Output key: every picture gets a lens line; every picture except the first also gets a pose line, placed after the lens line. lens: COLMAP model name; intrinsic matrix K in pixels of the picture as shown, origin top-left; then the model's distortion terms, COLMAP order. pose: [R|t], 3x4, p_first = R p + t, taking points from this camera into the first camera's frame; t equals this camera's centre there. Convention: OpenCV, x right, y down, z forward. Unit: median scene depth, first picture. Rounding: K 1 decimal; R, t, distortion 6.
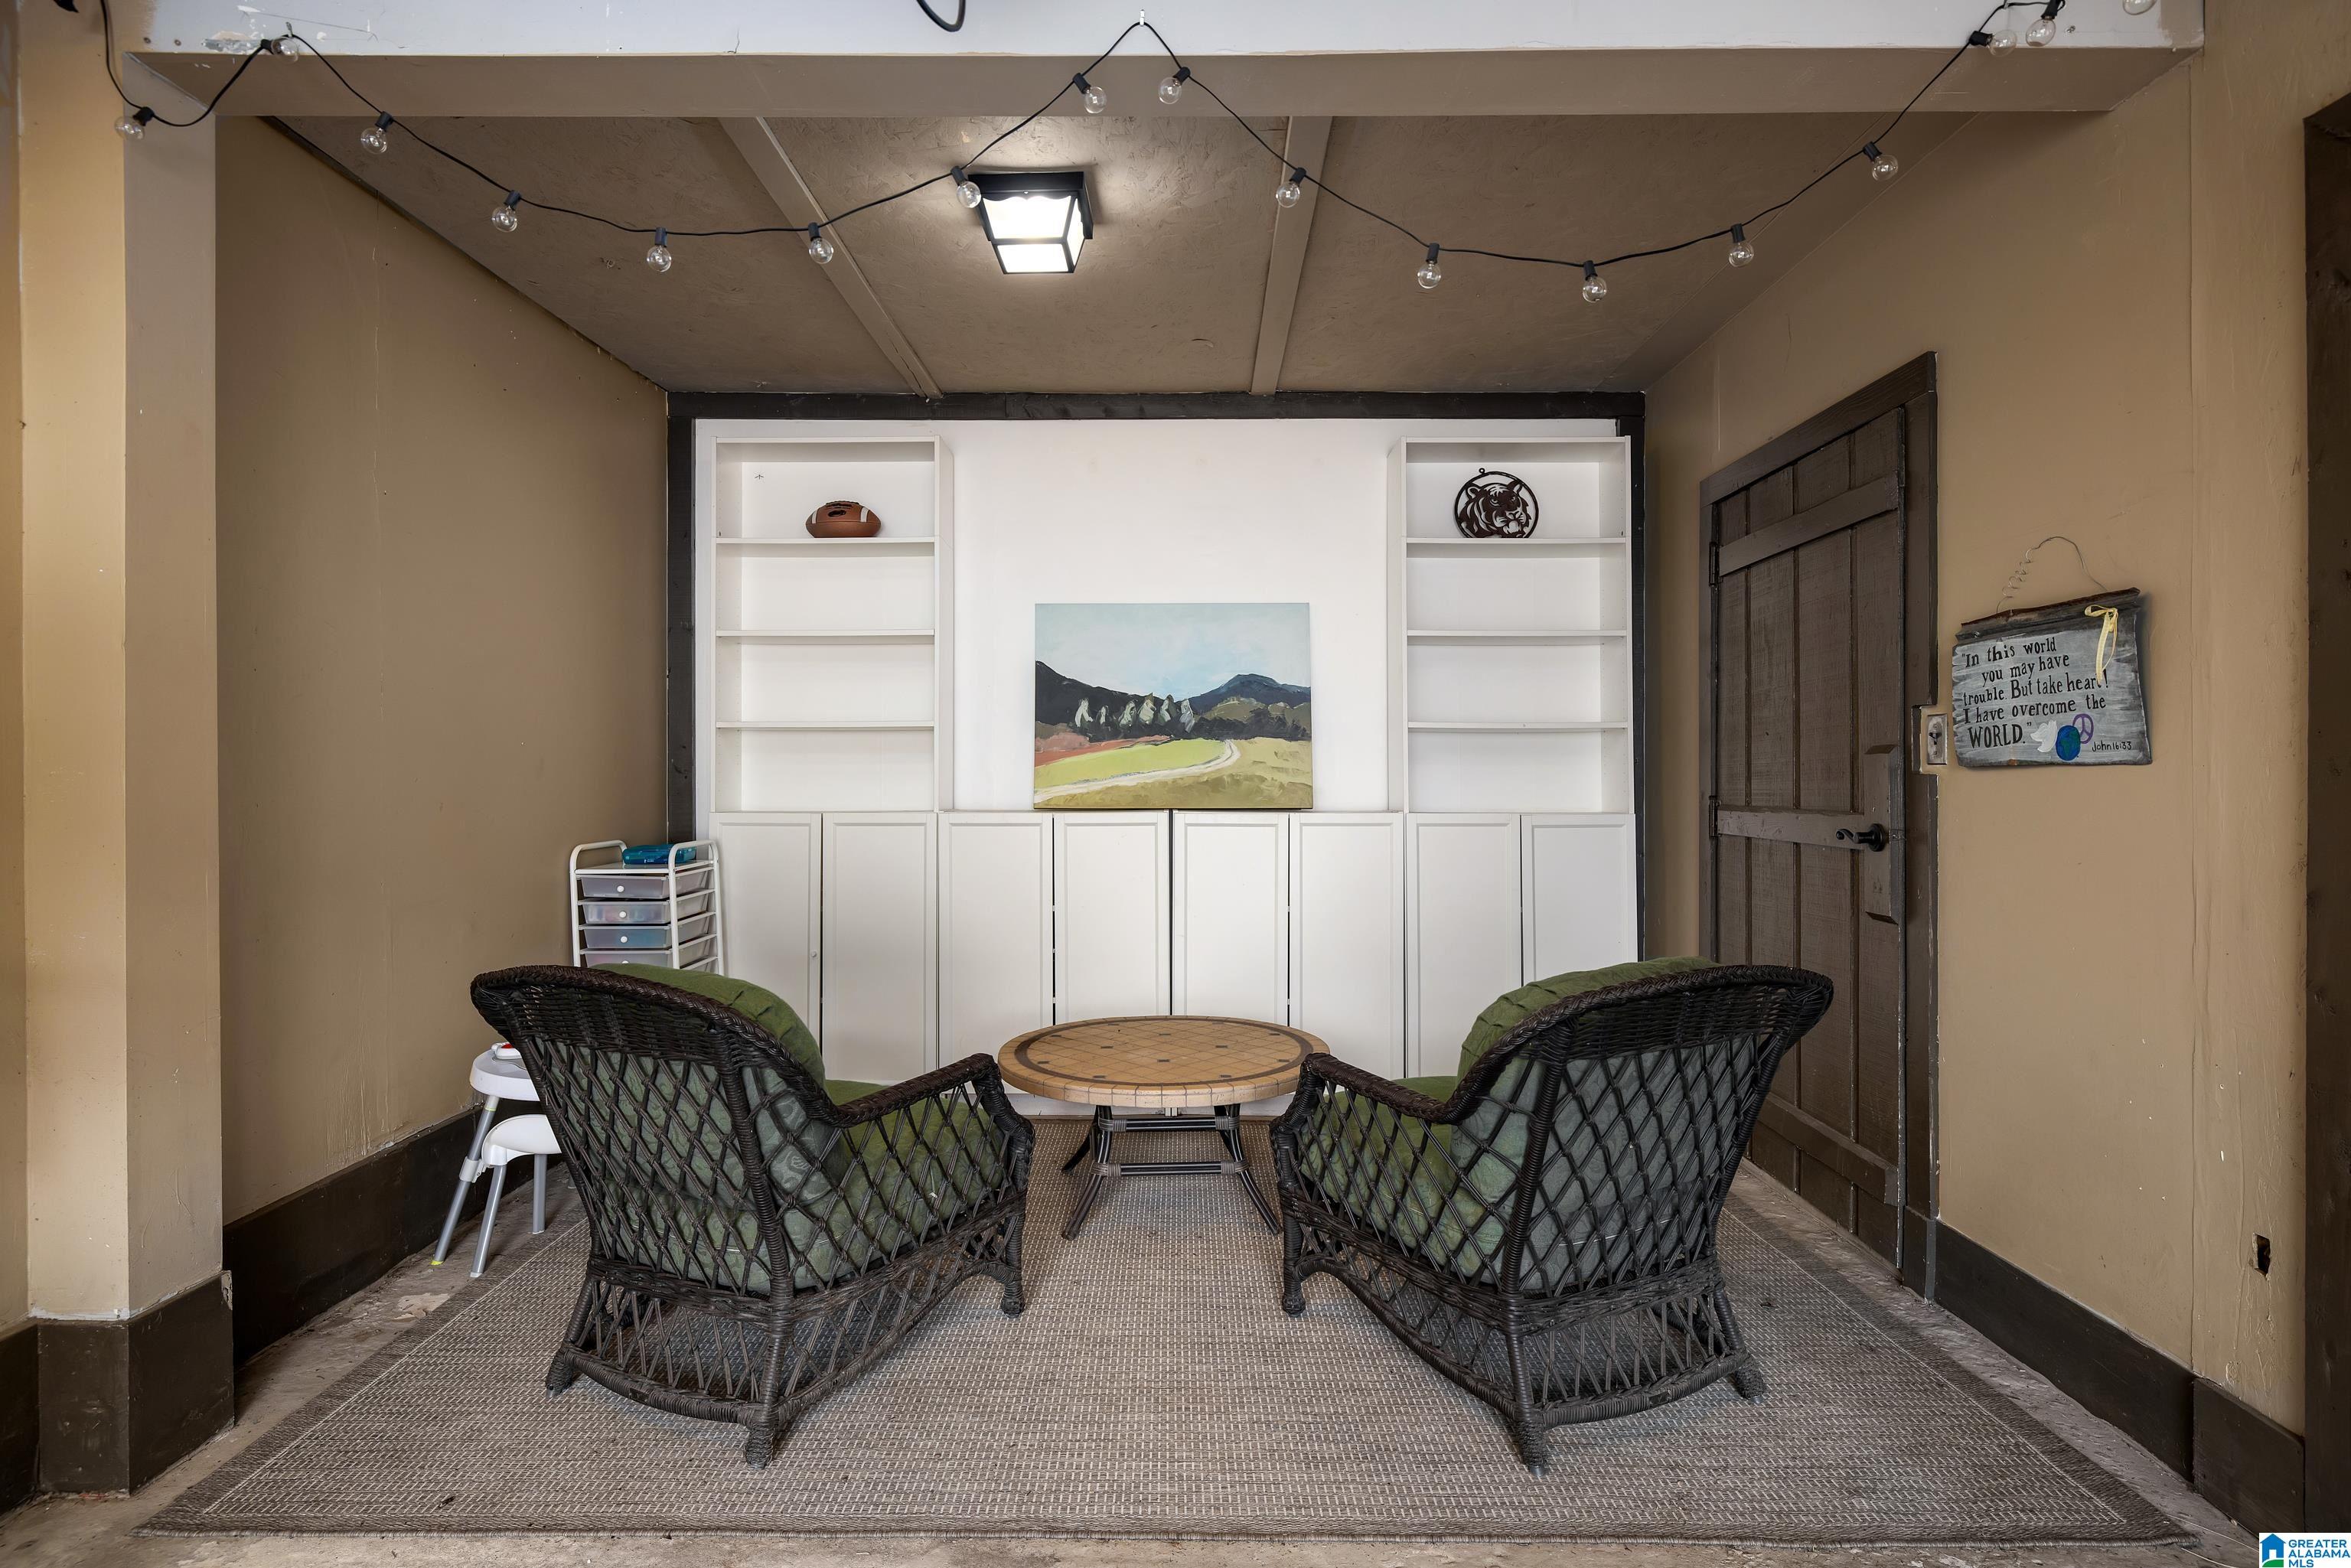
lens RADIAL K [[1264.9, 0, 1177.7], [0, 1264.9, 780.9], [0, 0, 1]] dist [0.003205, -0.001097]
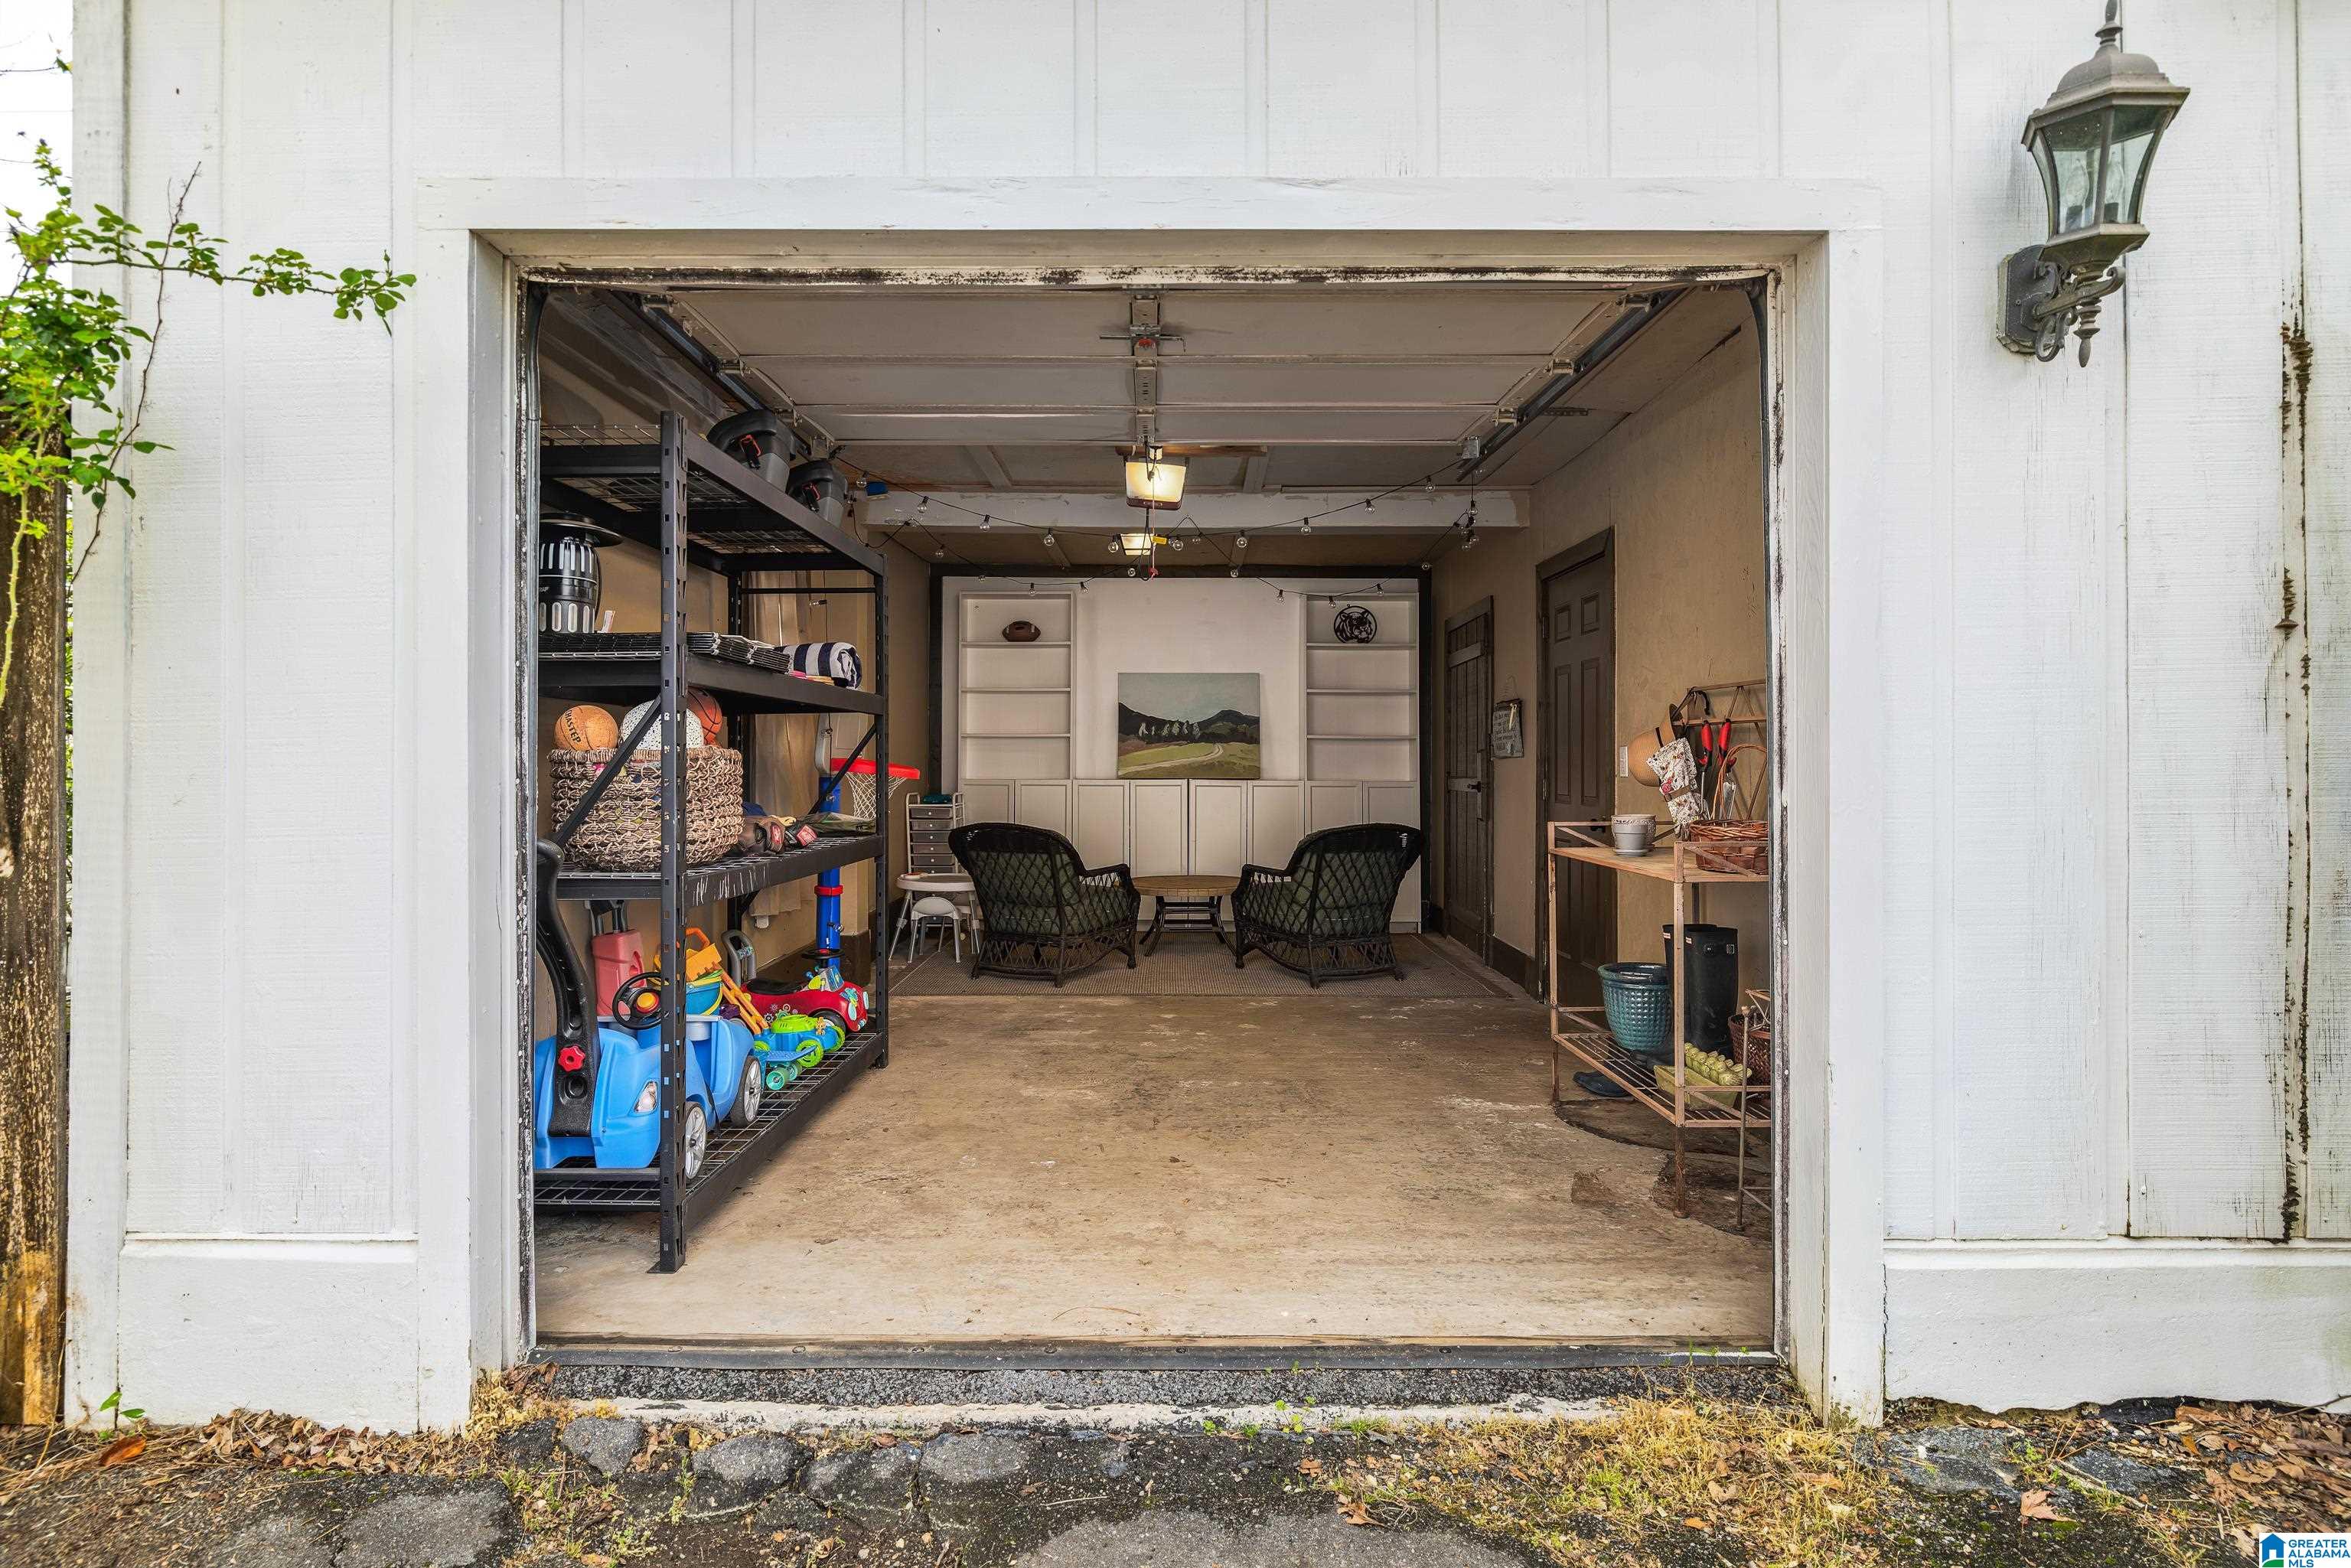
lens RADIAL K [[1264.9, 0, 1162.8], [0, 1264.9, 775.8], [0, 0, 1]] dist [0.003205, -0.001097]
pose [[0.999962, 0.003686, -0.007940, -0.028835], [-0.003661, 0.999988, 0.003195, 0.011760], [0.007952, -0.003166, 0.999963, -0.977106]]
